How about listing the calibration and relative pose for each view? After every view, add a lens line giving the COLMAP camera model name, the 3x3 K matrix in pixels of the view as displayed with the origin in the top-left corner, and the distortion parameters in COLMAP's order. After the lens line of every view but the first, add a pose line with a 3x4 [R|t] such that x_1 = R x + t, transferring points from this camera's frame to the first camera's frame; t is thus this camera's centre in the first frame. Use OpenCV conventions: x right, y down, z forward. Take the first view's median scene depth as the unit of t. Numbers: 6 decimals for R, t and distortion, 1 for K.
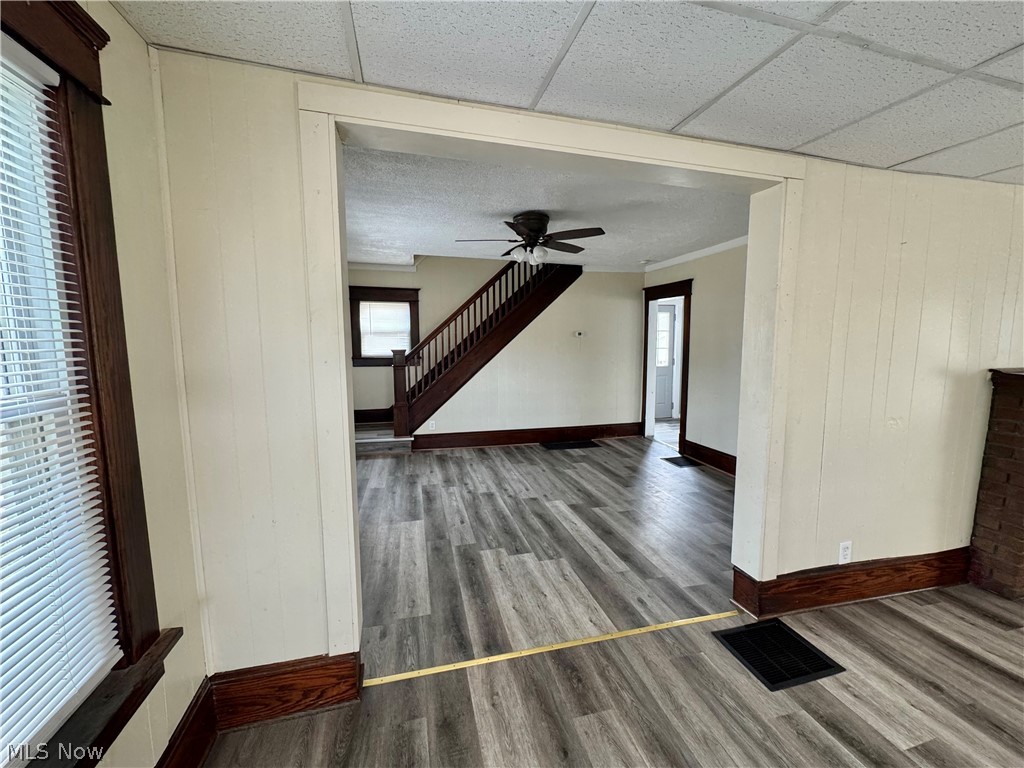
lens RADIAL K [[408.3, 0, 513.5], [0, 408.3, 383.6], [0, 0, 1]] dist [-0.002866, -0.000096]
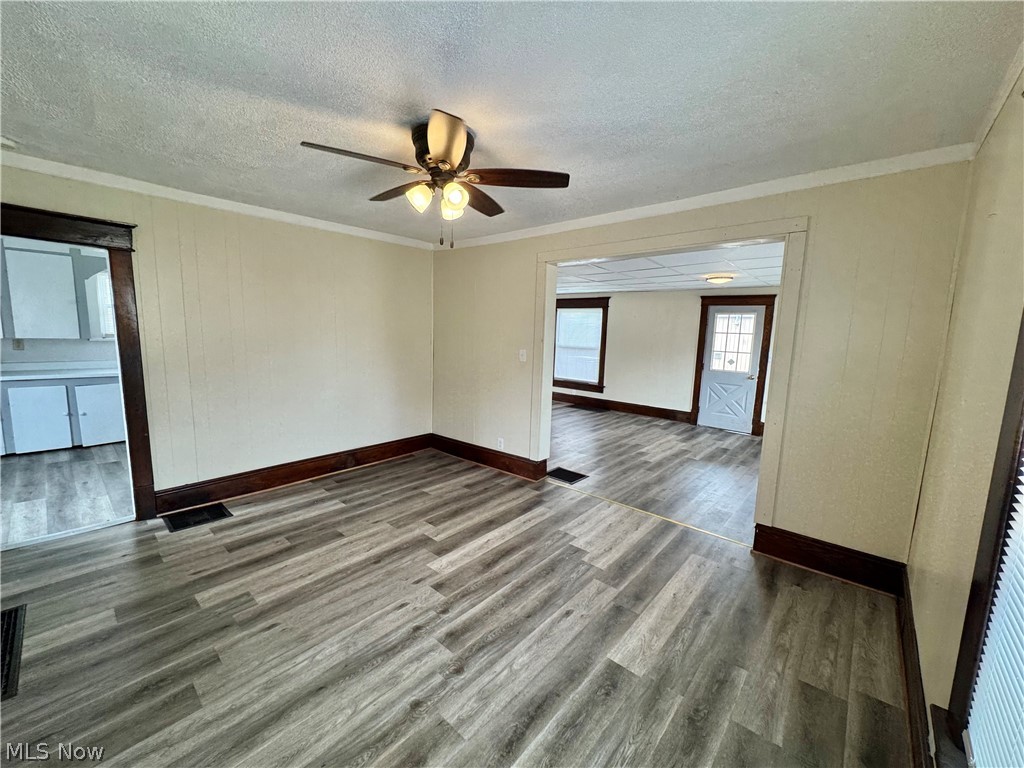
lens RADIAL K [[408.3, 0, 515.9], [0, 408.3, 384.7], [0, 0, 1]] dist [-0.002866, -0.000096]
pose [[-0.568922, -0.122023, 0.813288, -0.549531], [0.054710, 0.981125, 0.185476, -0.156016], [-0.820569, 0.150016, -0.551508, 1.309426]]
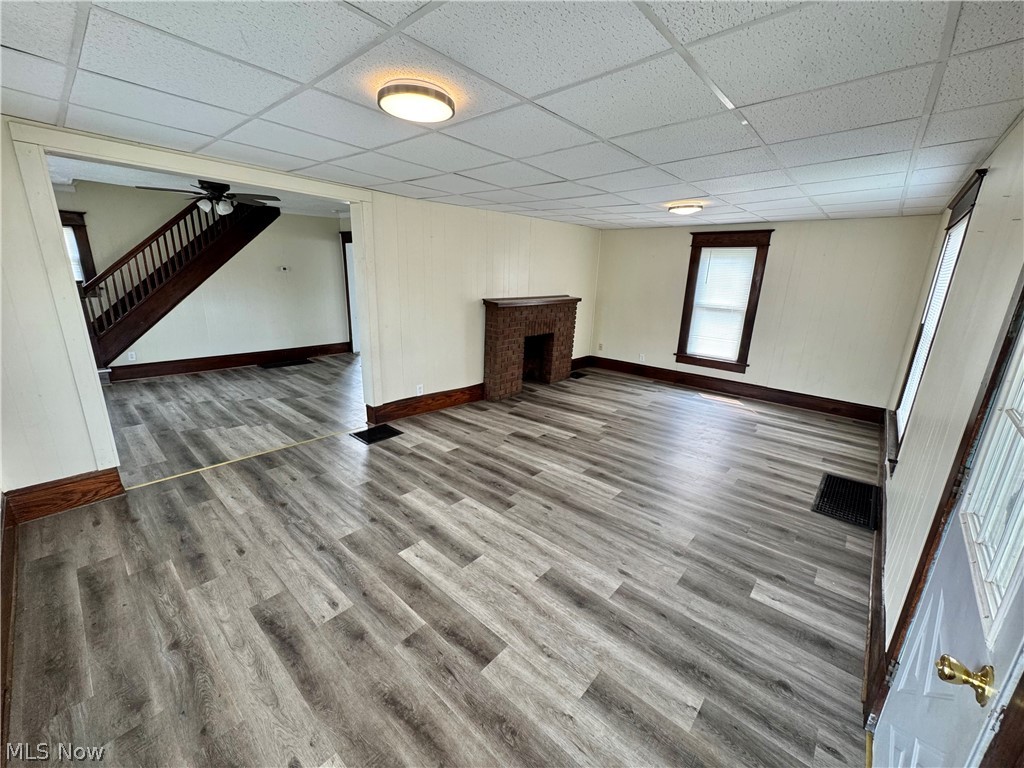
lens RADIAL K [[408.3, 0, 512.4], [0, 408.3, 384.7], [0, 0, 1]] dist [-0.002866, -0.000096]
pose [[0.831872, -0.118780, 0.542107, 0.053799], [0.023525, 0.983496, 0.179392, 0.017546], [-0.554469, -0.136478, 0.820937, -0.609385]]
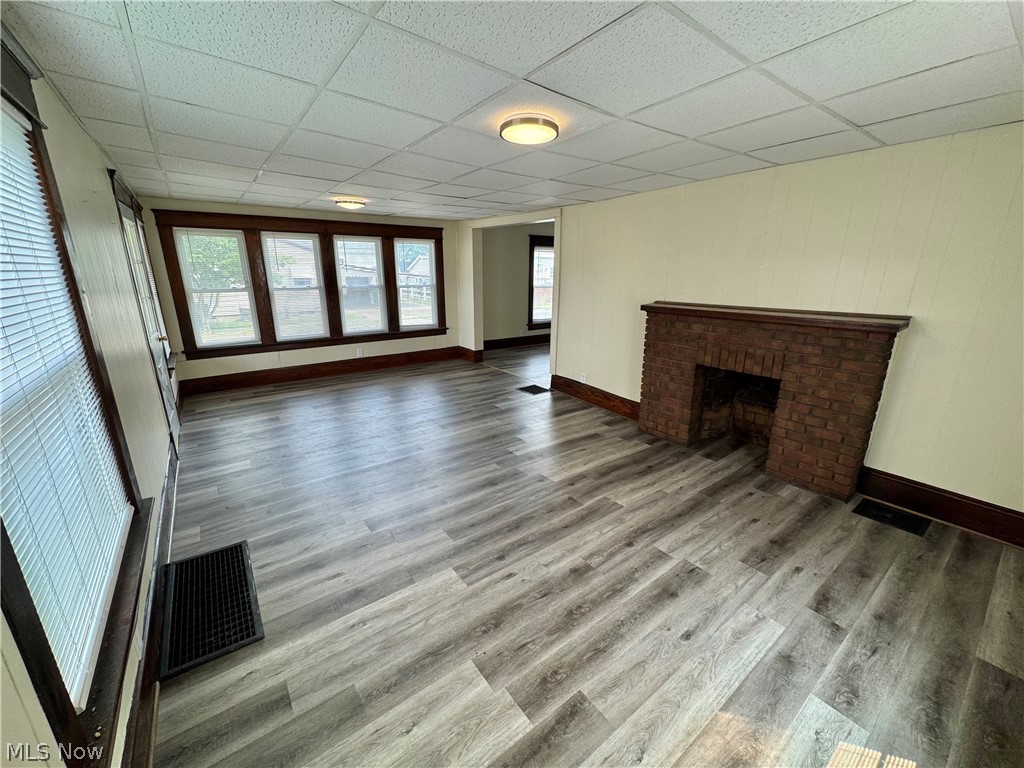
lens RADIAL K [[408.3, 0, 512.7], [0, 408.3, 385.9], [0, 0, 1]] dist [-0.002866, -0.000096]
pose [[0.379568, 0.257861, -0.888502, 1.704762], [-0.104974, 0.966174, 0.235558, -0.020147], [0.919189, 0.003859, 0.393797, -0.154797]]
